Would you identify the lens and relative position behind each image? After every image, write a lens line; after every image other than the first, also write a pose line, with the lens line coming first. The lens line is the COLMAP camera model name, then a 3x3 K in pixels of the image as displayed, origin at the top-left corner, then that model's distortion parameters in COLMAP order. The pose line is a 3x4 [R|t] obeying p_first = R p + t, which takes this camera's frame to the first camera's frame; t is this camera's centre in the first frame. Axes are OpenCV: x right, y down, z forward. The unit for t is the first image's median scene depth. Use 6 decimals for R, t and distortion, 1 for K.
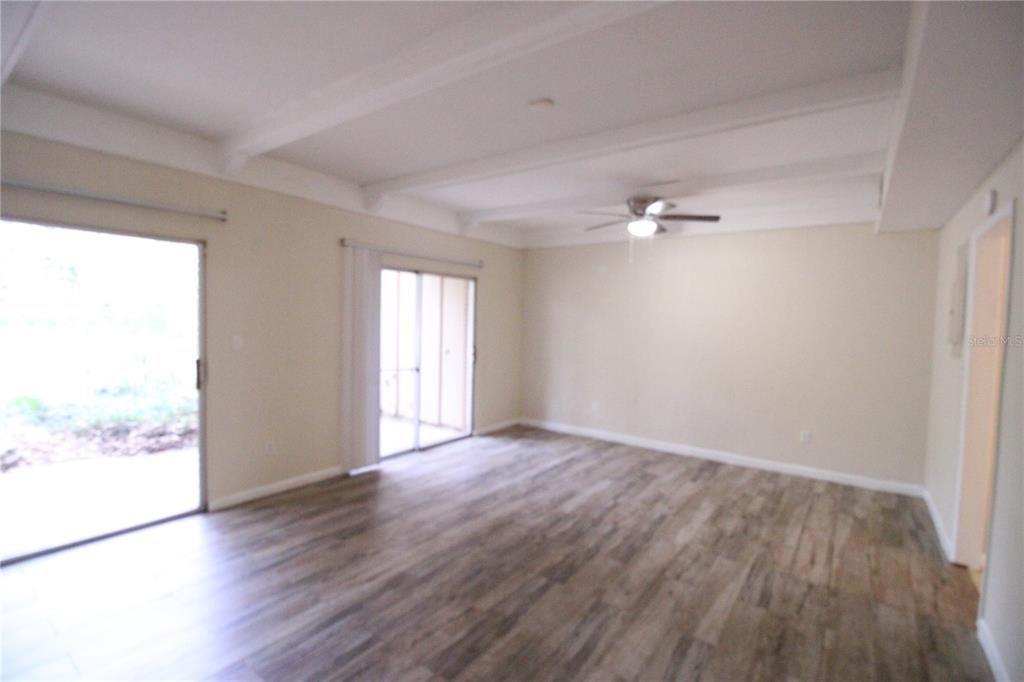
lens RADIAL K [[471.6, 0, 516.1], [0, 471.6, 339.4], [0, 0, 1]] dist [-0.000760, -0.013163]
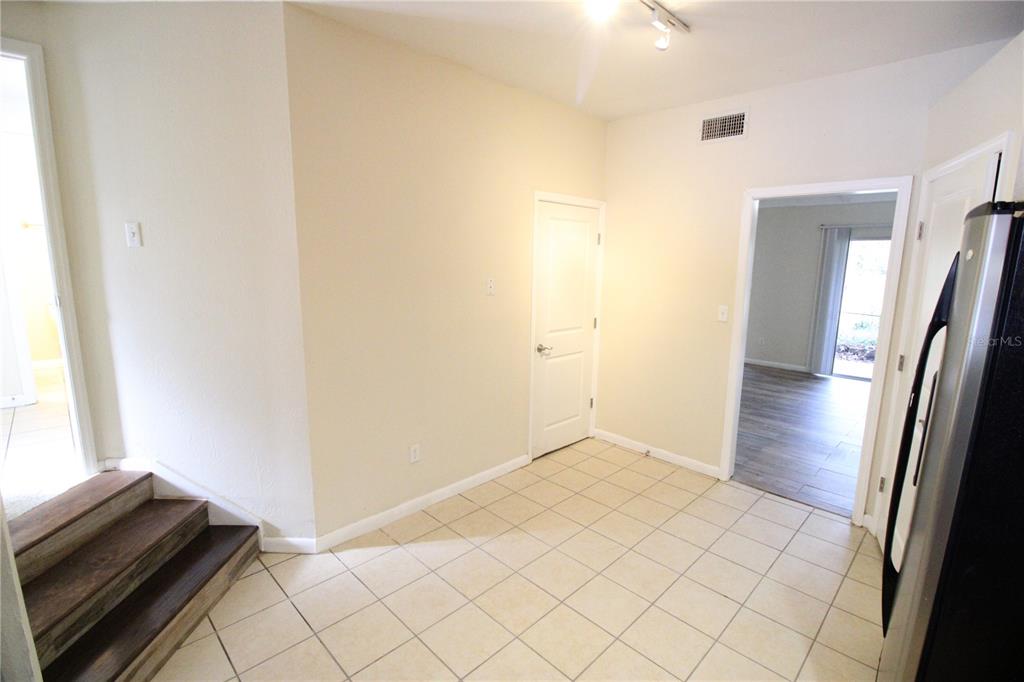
lens RADIAL K [[471.6, 0, 516.1], [0, 471.6, 339.4], [0, 0, 1]] dist [-0.000760, -0.013163]
pose [[-0.156824, 0.138331, -0.977891, 1.674204], [-0.060646, 0.986925, 0.149335, -0.005766], [0.985763, 0.082724, -0.146385, 0.311214]]
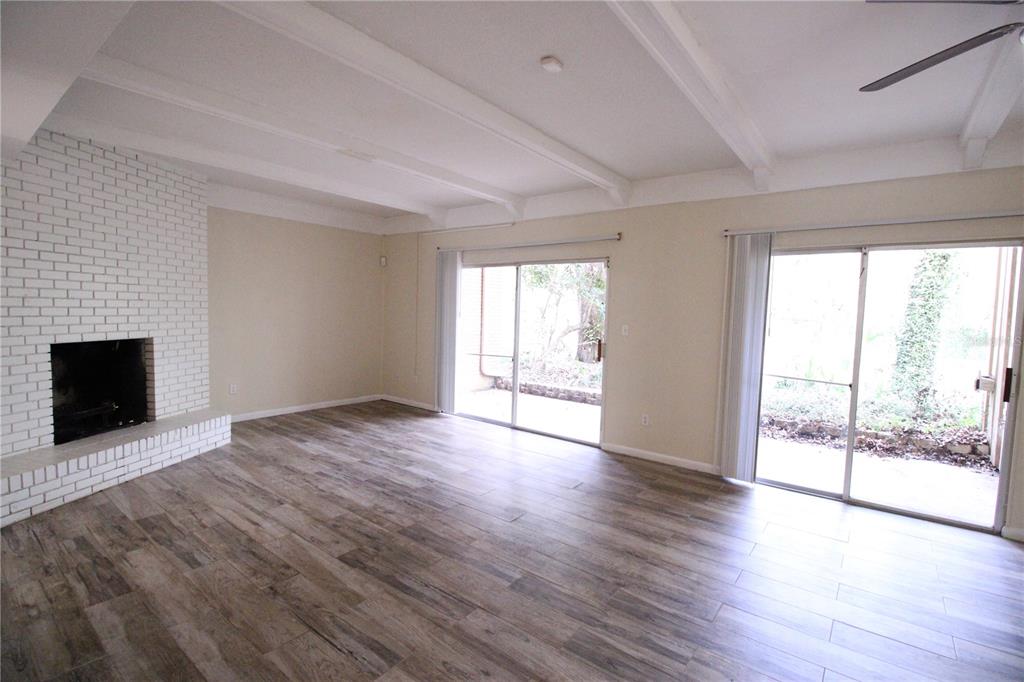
lens RADIAL K [[471.6, 0, 516.1], [0, 471.6, 339.4], [0, 0, 1]] dist [-0.000760, -0.013163]
pose [[-0.027755, 0.033720, -0.999046, 0.740884], [-0.075832, 0.996480, 0.035740, 0.007857], [0.996734, 0.076751, -0.025100, 0.747186]]
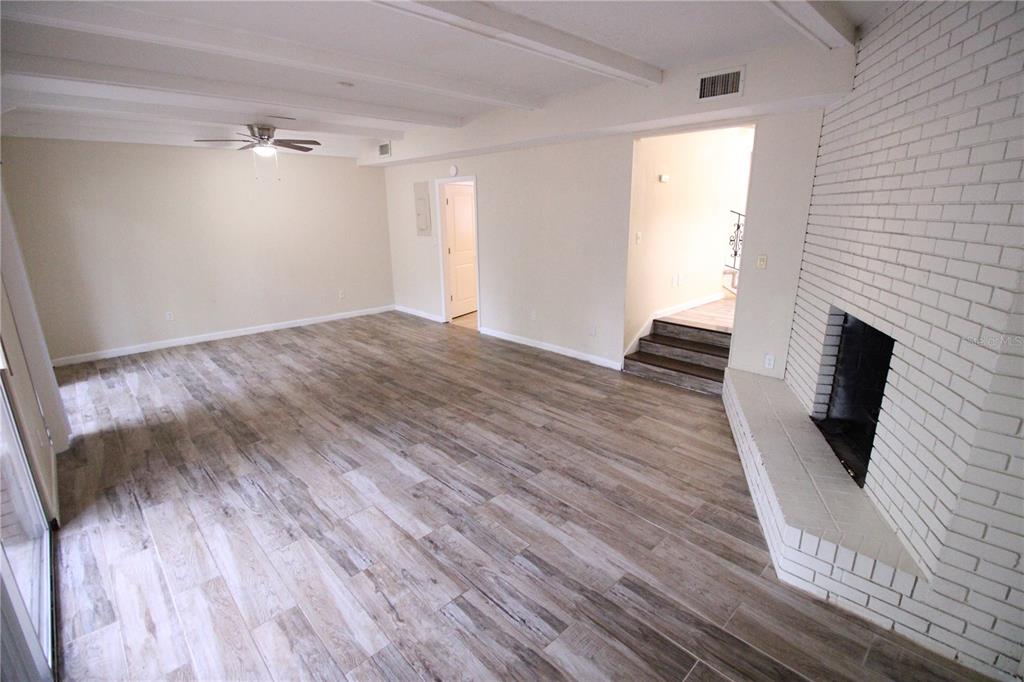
lens RADIAL K [[471.6, 0, 516.1], [0, 471.6, 339.4], [0, 0, 1]] dist [-0.000760, -0.013163]
pose [[0.176356, -0.284502, 0.942315, -1.111835], [0.055410, 0.958671, 0.279070, -0.081920], [-0.982766, 0.002998, 0.184831, 0.151923]]
